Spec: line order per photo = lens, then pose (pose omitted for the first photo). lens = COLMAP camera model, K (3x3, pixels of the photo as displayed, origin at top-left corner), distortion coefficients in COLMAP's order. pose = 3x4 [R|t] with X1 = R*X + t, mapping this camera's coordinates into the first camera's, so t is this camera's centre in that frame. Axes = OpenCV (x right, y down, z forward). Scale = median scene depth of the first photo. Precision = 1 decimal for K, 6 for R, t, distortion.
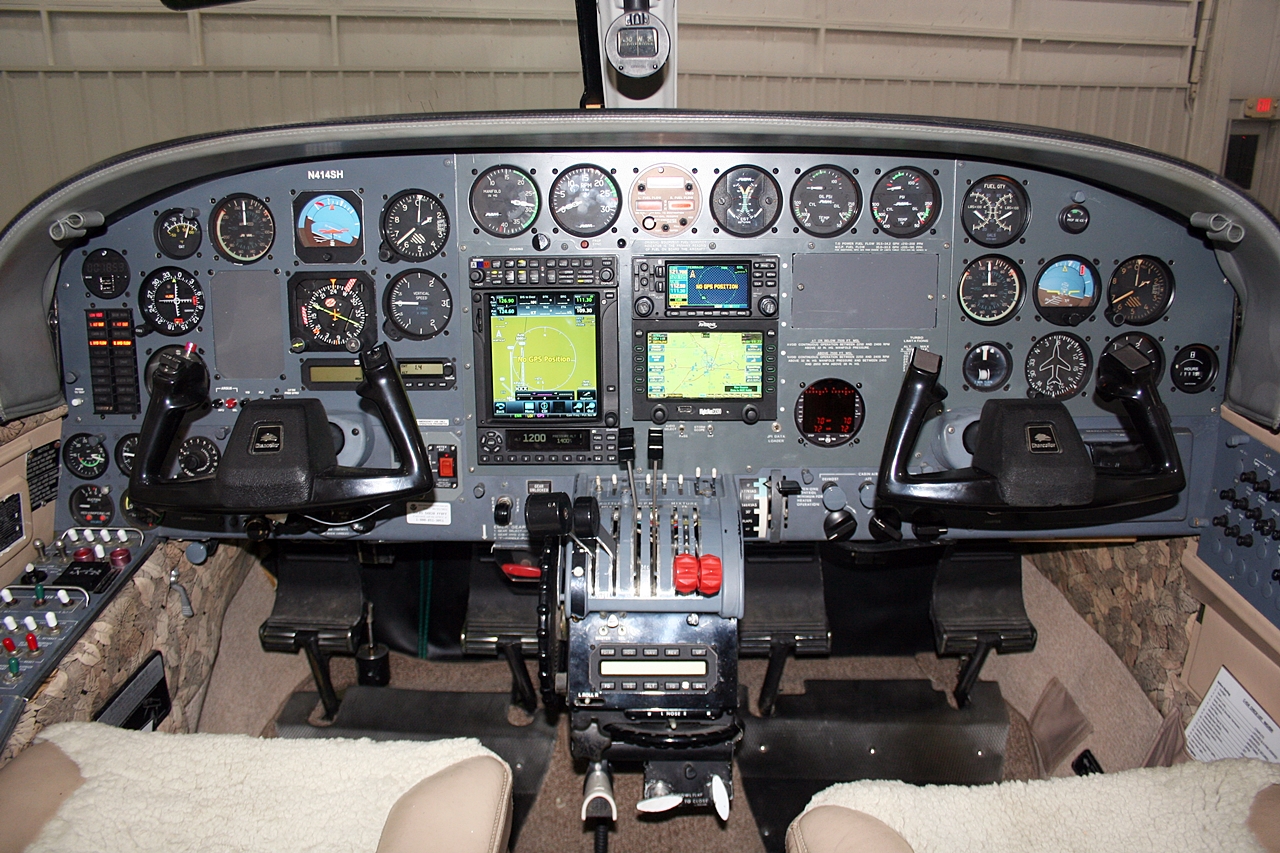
lens RADIAL K [[1049.5, 0, 645.9], [0, 1049.5, 424.8], [0, 0, 1]] dist [-0.175725, 0.156324]
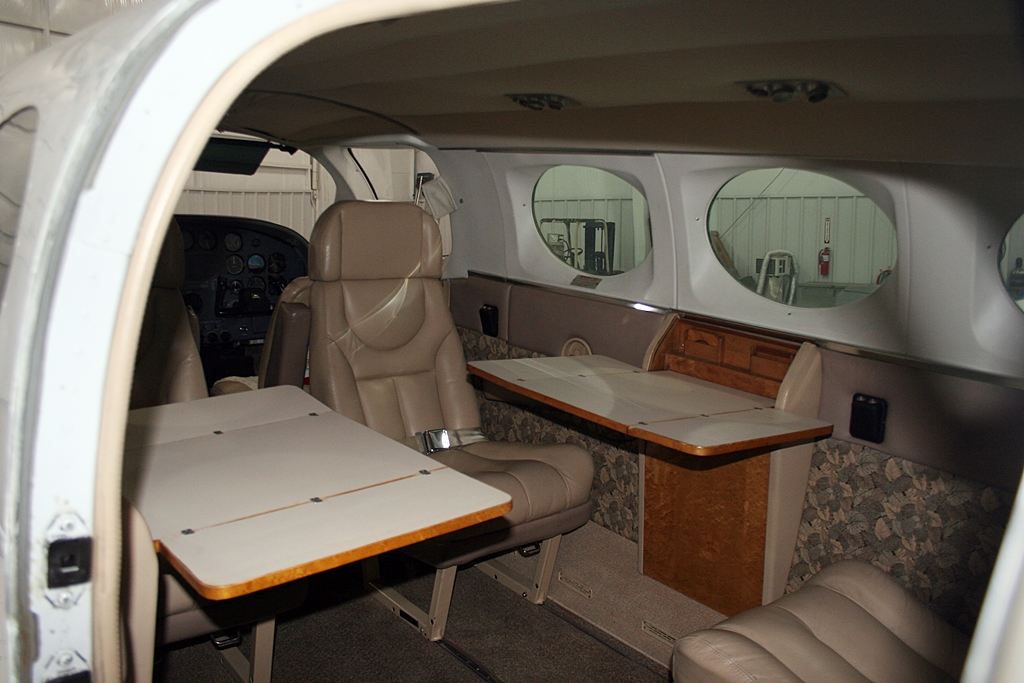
lens RADIAL K [[839.6, 0, 516.7], [0, 839.6, 340.1], [0, 0, 1]] dist [-0.175725, 0.156324]
pose [[0.757364, -0.073582, 0.648834, -0.742228], [0.166815, 0.982463, -0.083301, 0.494530], [-0.631326, 0.171325, 0.756357, -1.604858]]
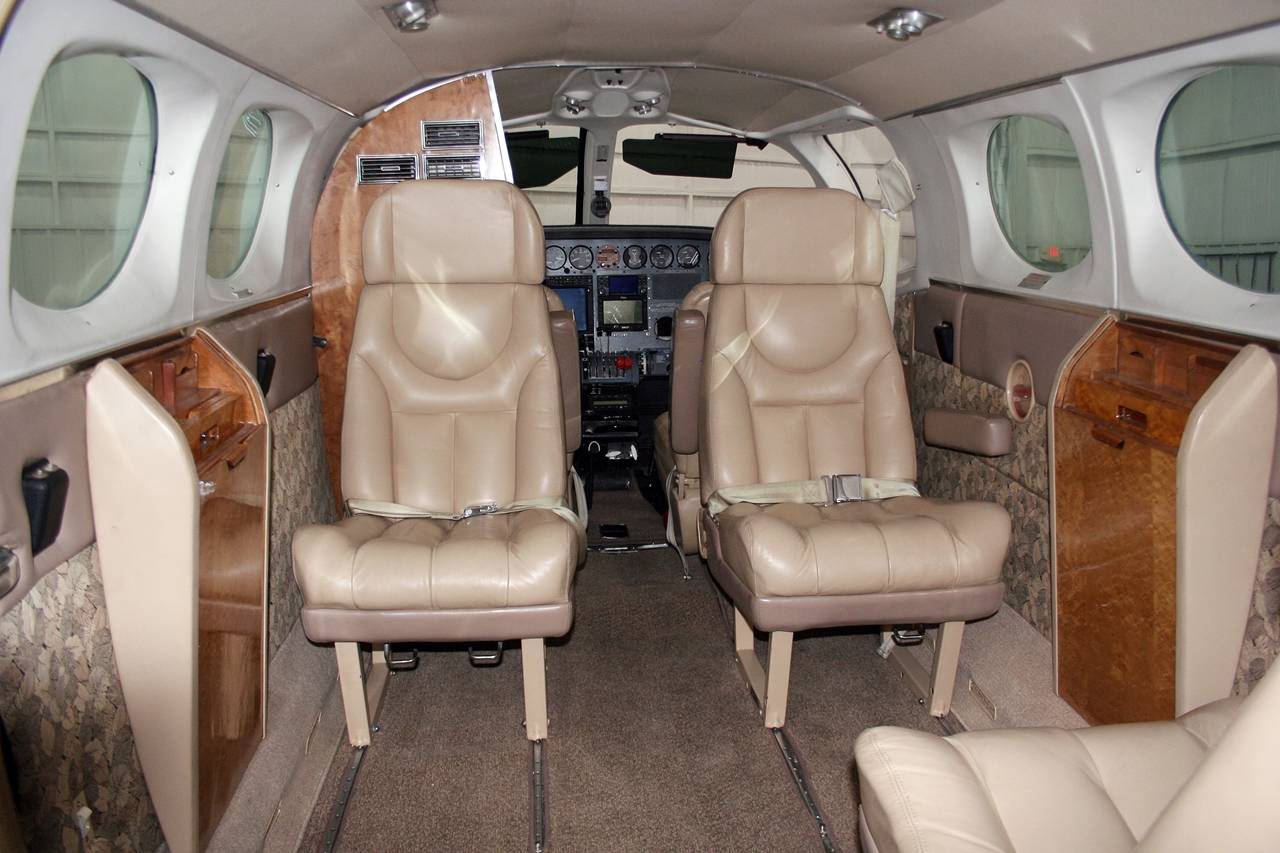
lens RADIAL K [[1049.5, 0, 645.9], [0, 1049.5, 424.8], [0, 0, 1]] dist [-0.175725, 0.156324]
pose [[0.994123, -0.021247, 0.106147, -0.195417], [0.036983, 0.988211, -0.148564, 0.685673], [-0.101739, 0.151617, 0.983189, -1.823916]]
